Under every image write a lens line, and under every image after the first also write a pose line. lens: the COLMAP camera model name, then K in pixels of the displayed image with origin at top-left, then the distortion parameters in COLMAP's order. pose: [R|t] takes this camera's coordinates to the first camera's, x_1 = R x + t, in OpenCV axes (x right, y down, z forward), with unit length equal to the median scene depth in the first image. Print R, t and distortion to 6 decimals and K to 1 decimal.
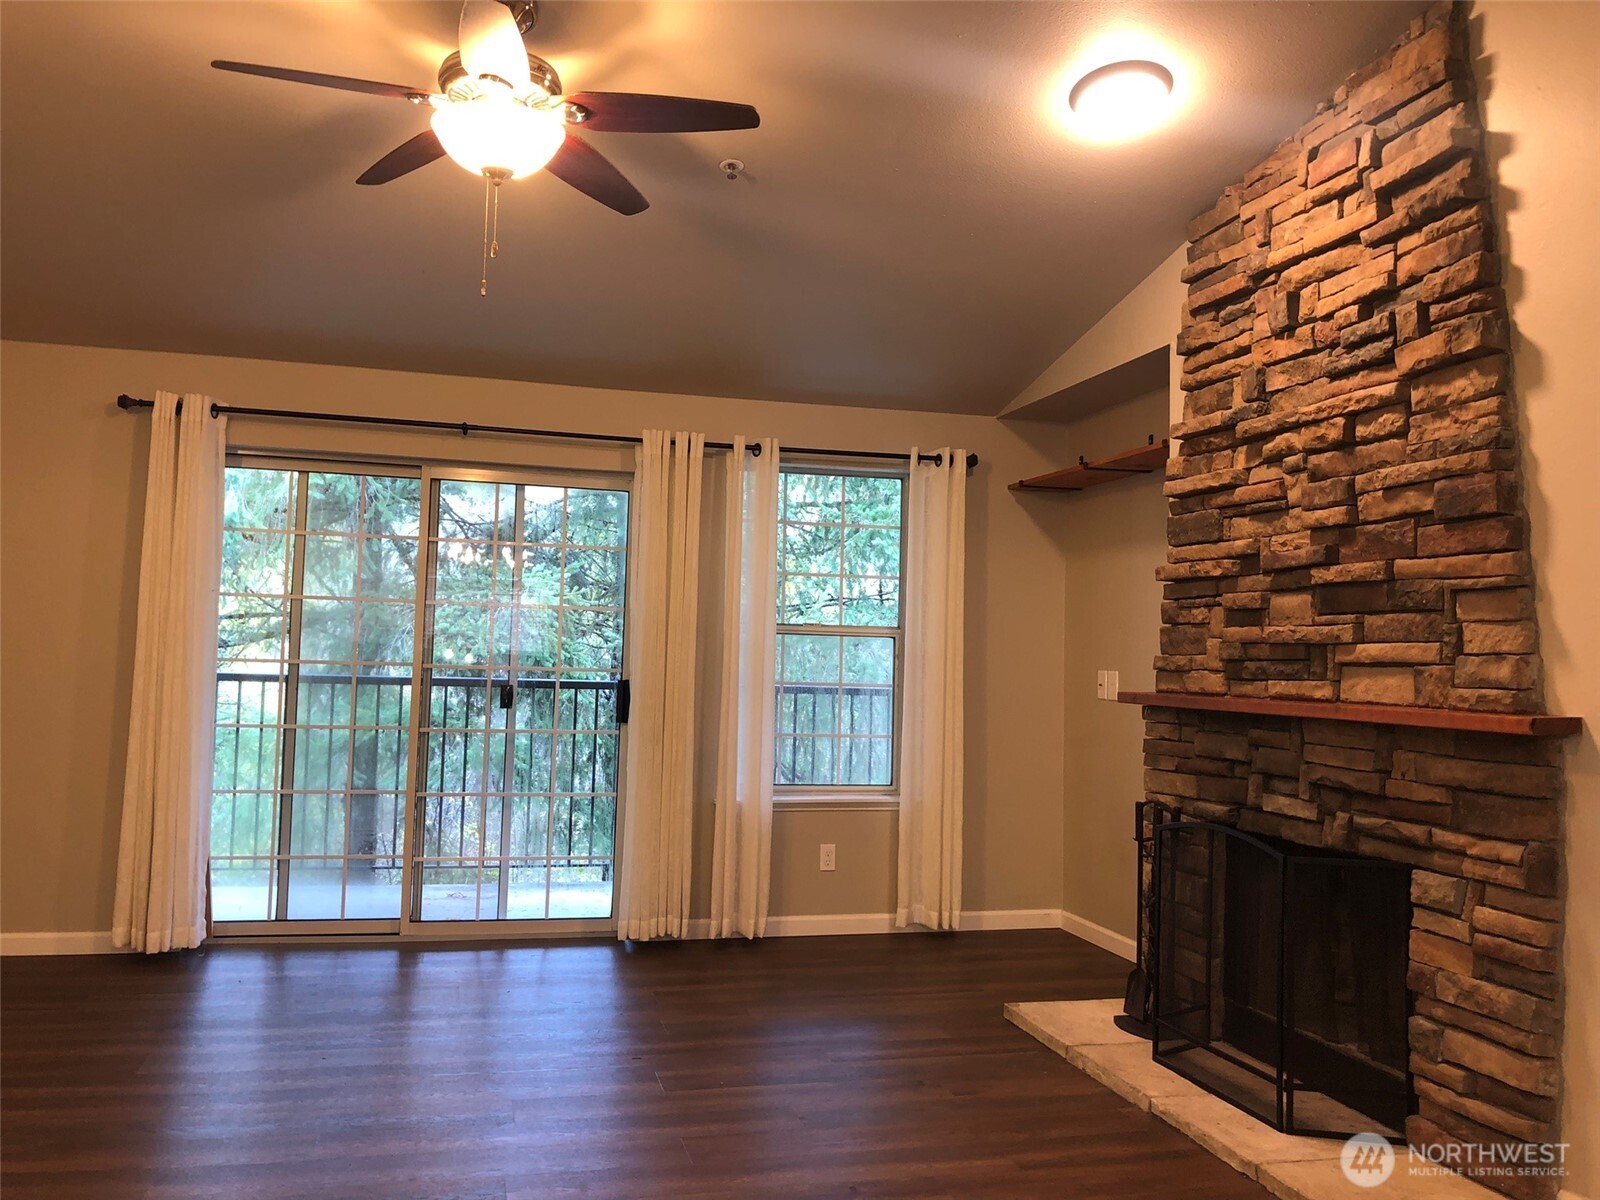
lens RADIAL K [[1298.9, 0, 789.2], [0, 1298.9, 575.8], [0, 0, 1]] dist [0.023993, -0.015701]
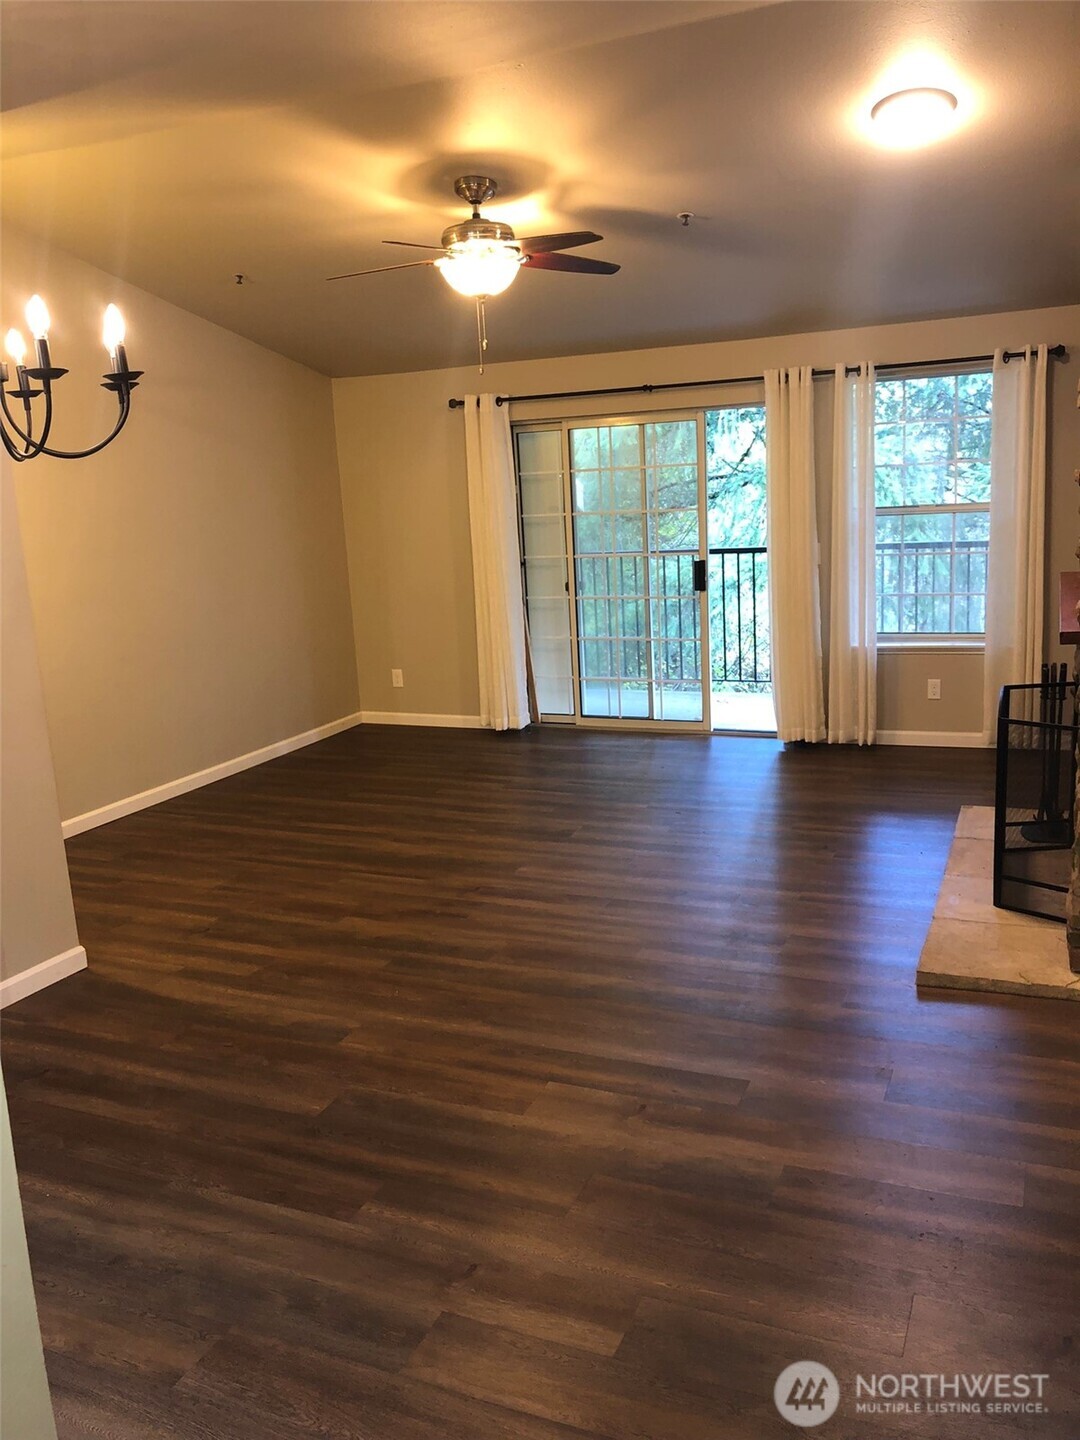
lens RADIAL K [[1169.0, 0, 533.1], [0, 1169.0, 721.7], [0, 0, 1]] dist [0.023993, -0.015701]
pose [[0.785311, 0.051194, -0.616981, 0.684238], [0.113084, 0.967948, 0.224252, -0.089441], [0.608685, -0.245878, 0.754351, -0.196385]]
